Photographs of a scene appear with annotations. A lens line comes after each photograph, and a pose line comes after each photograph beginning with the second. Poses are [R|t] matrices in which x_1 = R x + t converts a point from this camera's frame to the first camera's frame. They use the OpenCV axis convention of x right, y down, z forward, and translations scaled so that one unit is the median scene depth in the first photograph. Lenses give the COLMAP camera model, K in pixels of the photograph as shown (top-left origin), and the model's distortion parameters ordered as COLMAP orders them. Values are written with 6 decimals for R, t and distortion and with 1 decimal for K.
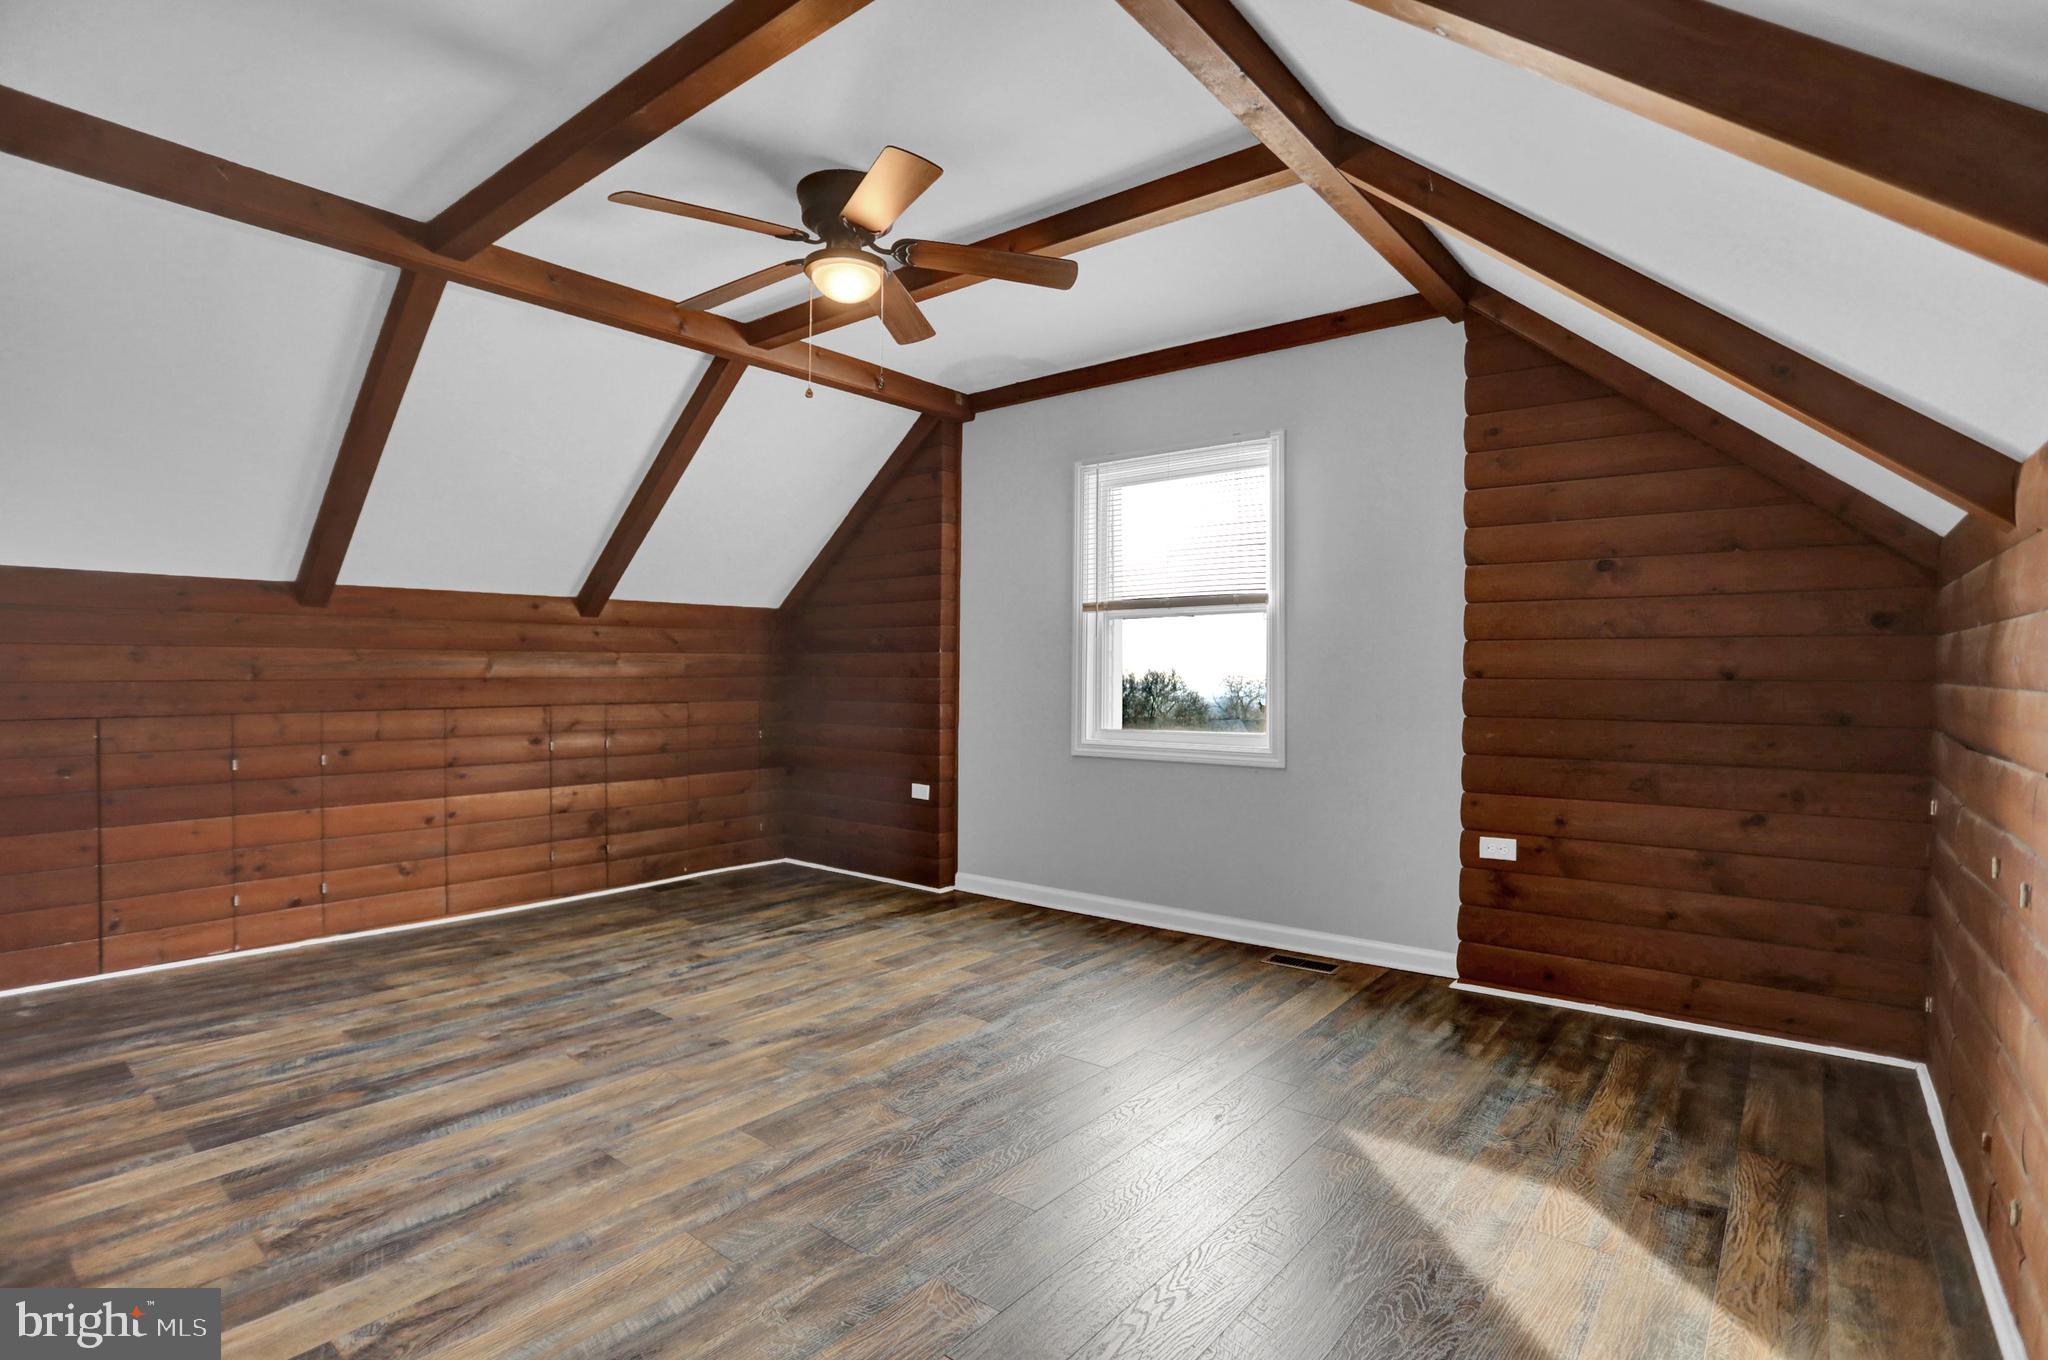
lens RADIAL K [[996.0, 0, 1021.7], [0, 996.0, 676.1], [0, 0, 1]] dist [-0.069685, 0.028986]
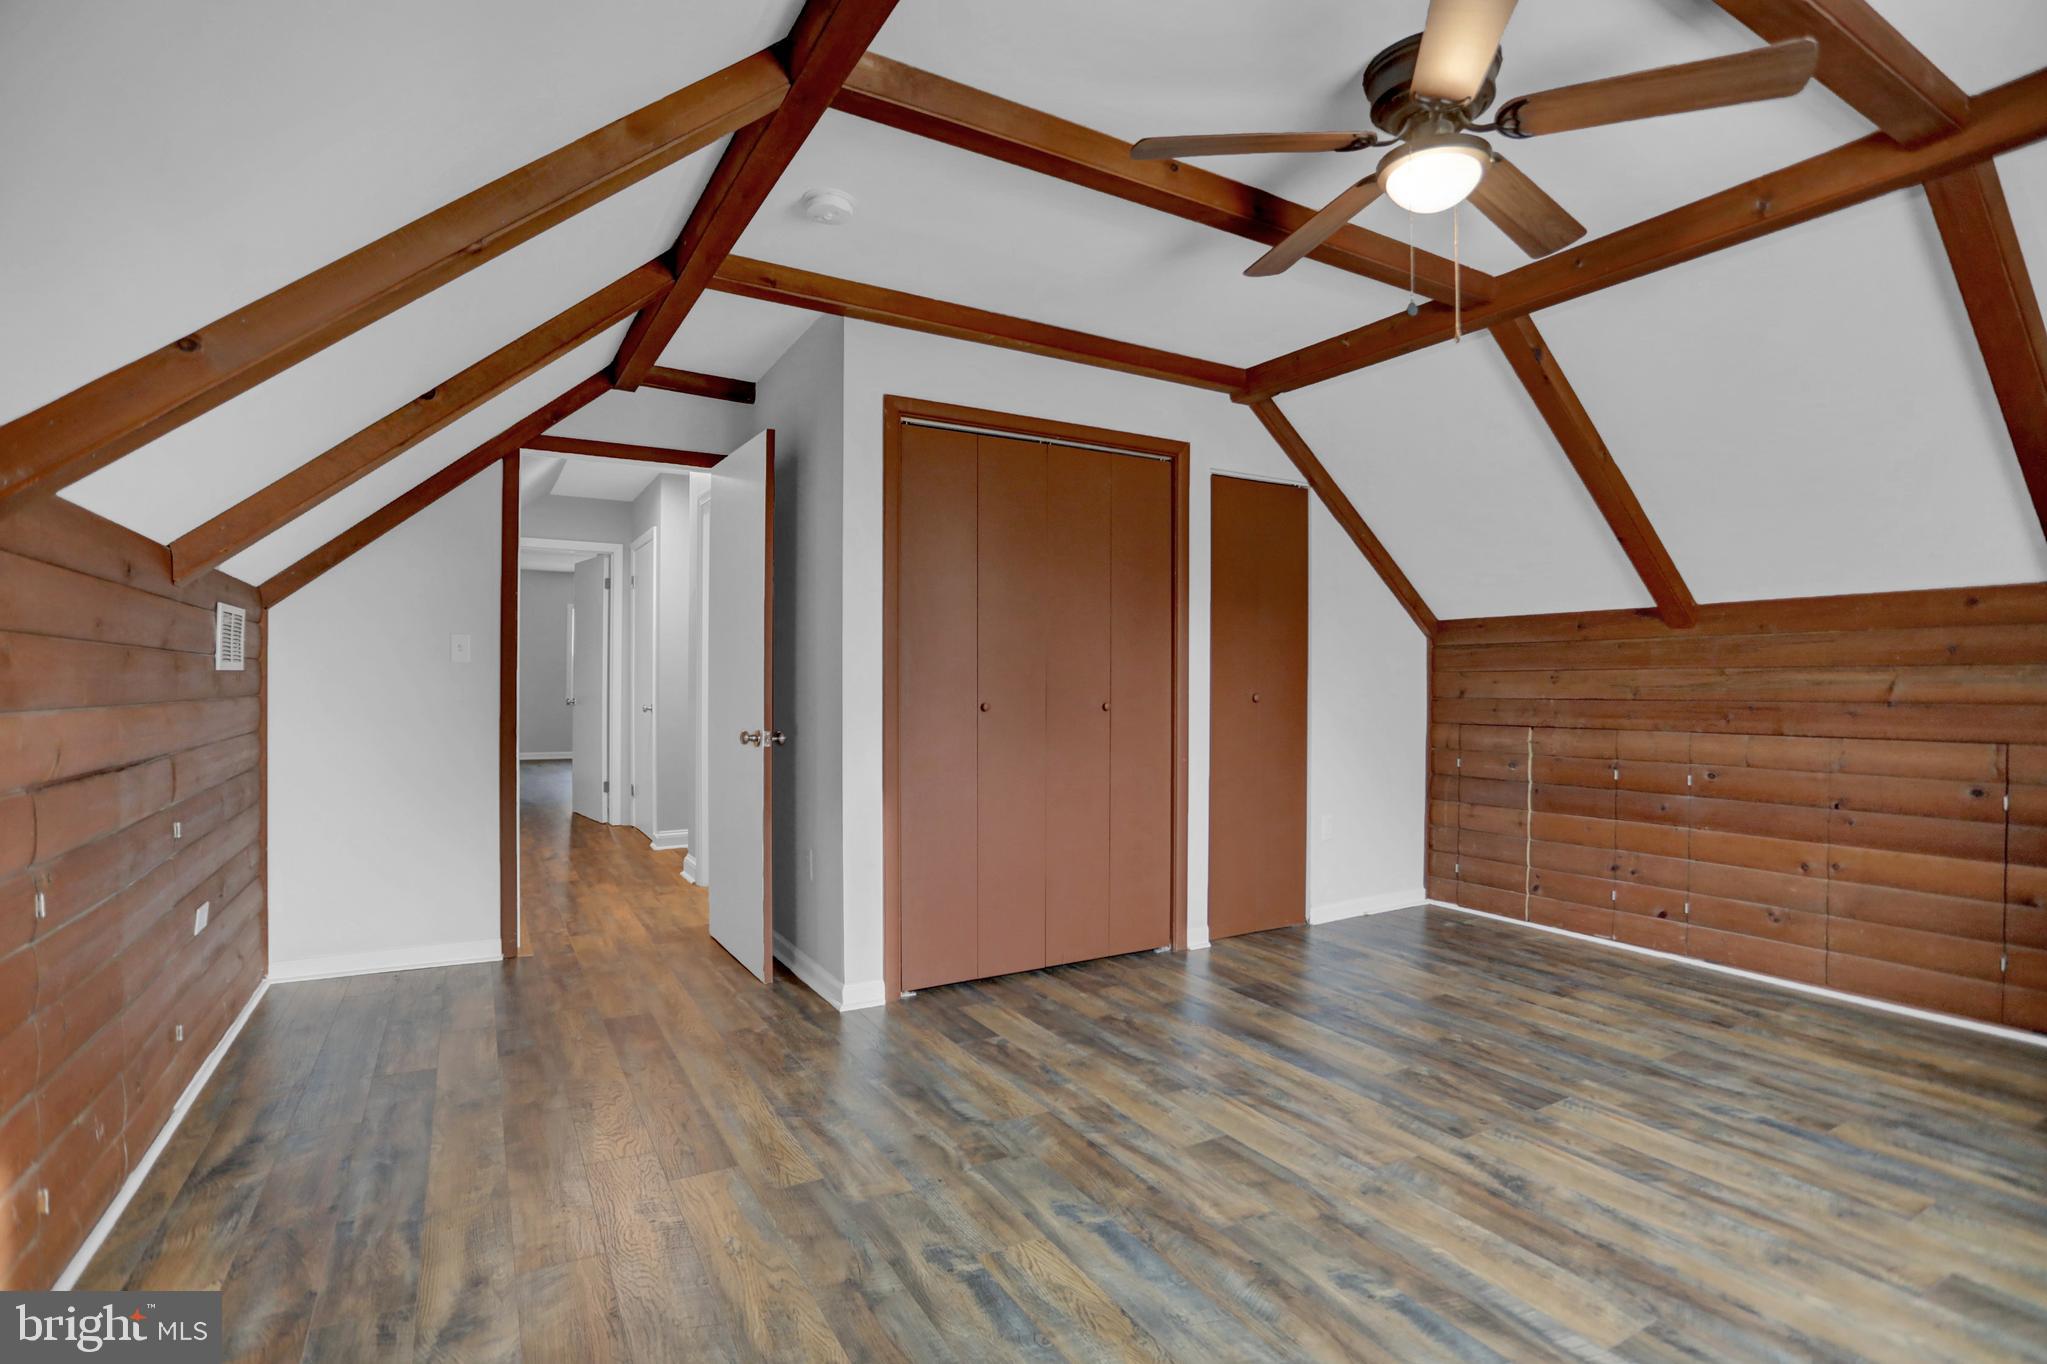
lens RADIAL K [[995.5, 0, 1021.2], [0, 995.5, 678.1], [0, 0, 1]] dist [-0.069685, 0.028986]
pose [[-0.359443, -0.008771, -0.933126, 0.542947], [-0.007112, 0.999953, -0.006660, -0.008993], [0.933140, 0.004242, -0.359488, 0.836875]]
